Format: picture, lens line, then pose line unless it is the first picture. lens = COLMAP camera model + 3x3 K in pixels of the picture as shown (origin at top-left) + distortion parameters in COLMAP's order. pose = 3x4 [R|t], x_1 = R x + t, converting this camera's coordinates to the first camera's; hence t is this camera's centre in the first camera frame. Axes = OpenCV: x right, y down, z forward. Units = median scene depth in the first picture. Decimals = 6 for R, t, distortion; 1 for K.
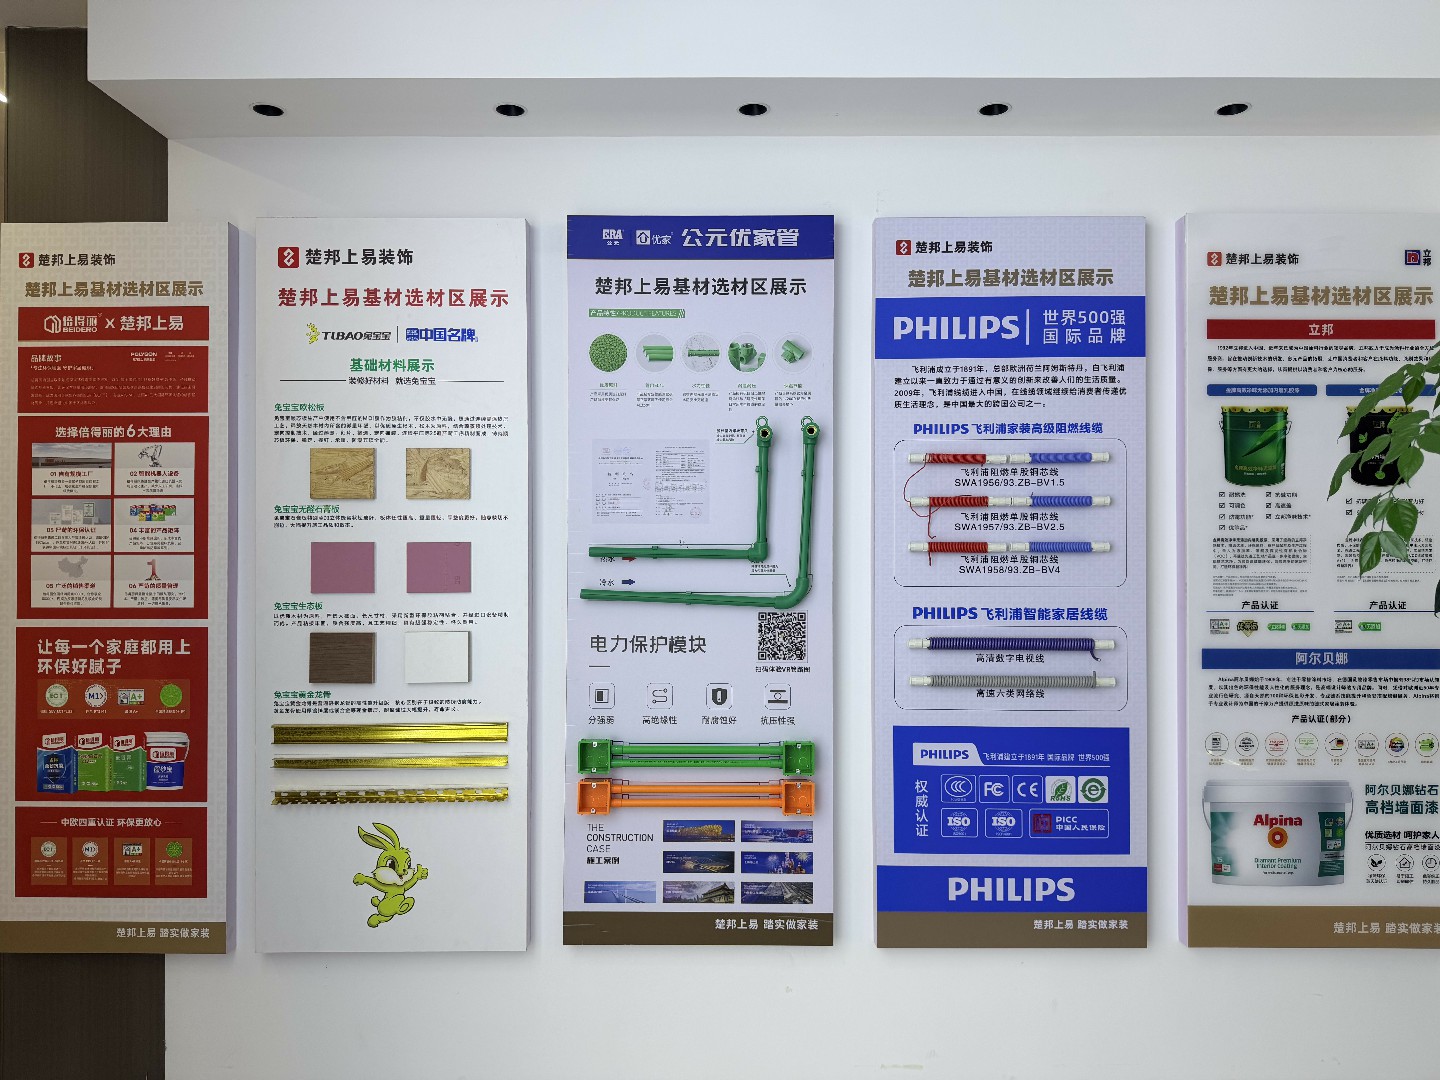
lens RADIAL K [[1012.6, 0, 719.5], [0, 1012.6, 531.5], [0, 0, 1]] dist [0.001183, -0.005908]
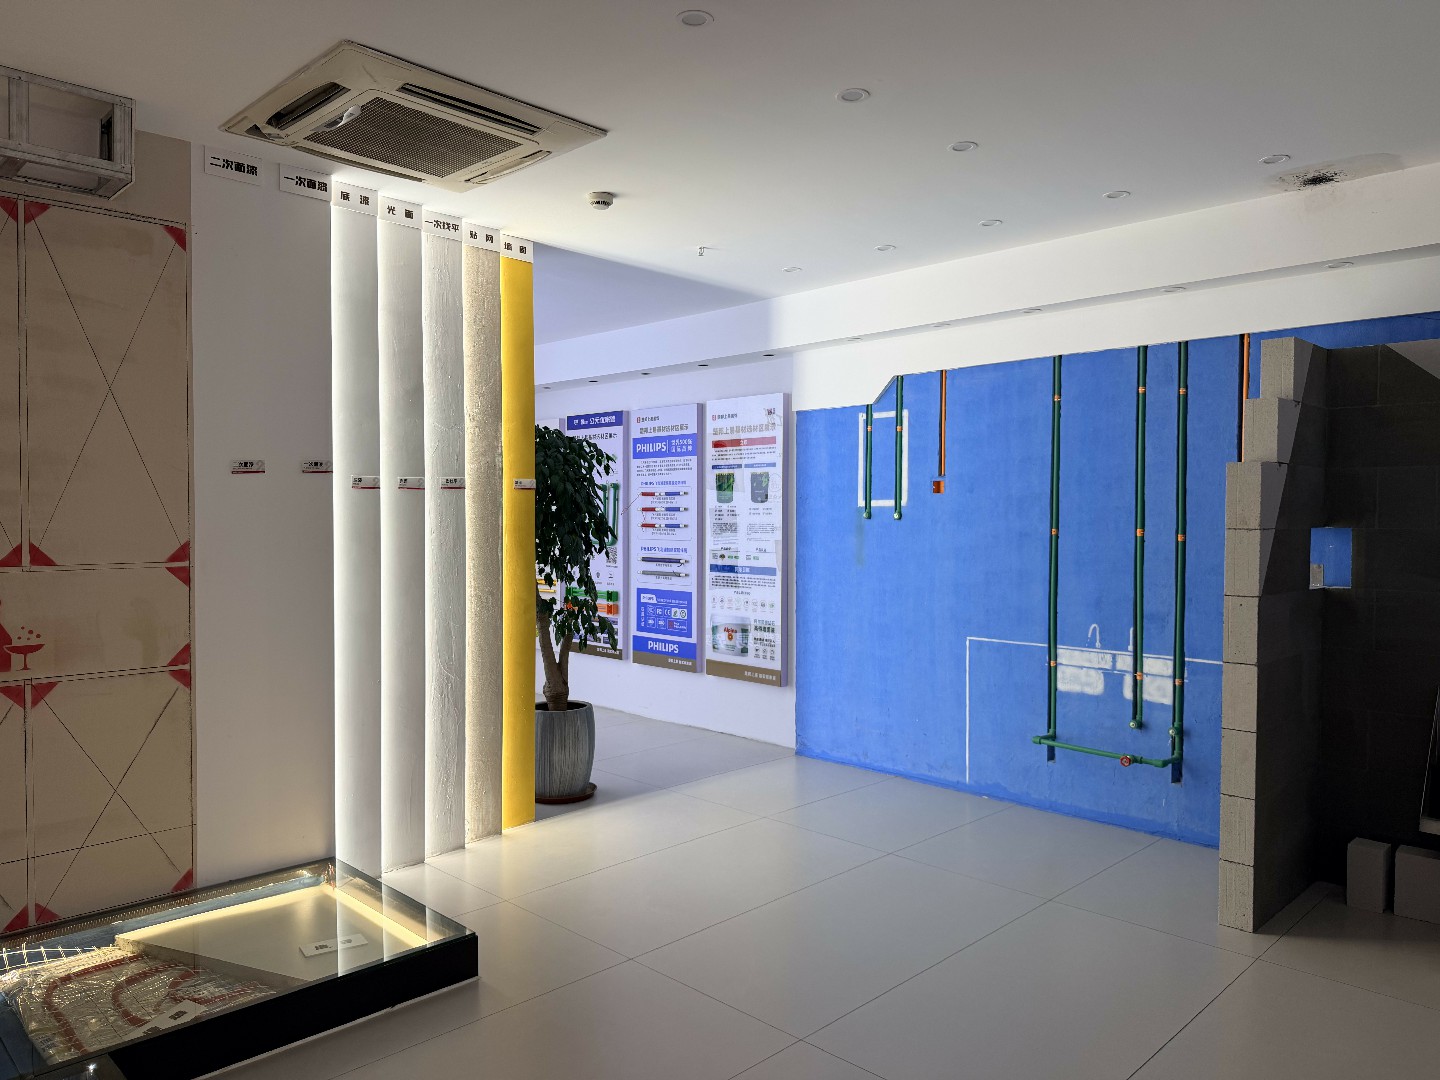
lens RADIAL K [[1012.6, 0, 720.2], [0, 1012.6, 541.7], [0, 0, 1]] dist [0.001183, -0.005908]
pose [[0.716322, 0.022581, -0.697405, 2.357742], [0.000701, 0.999452, 0.033081, -0.032179], [0.697770, -0.024185, 0.715913, -0.895933]]
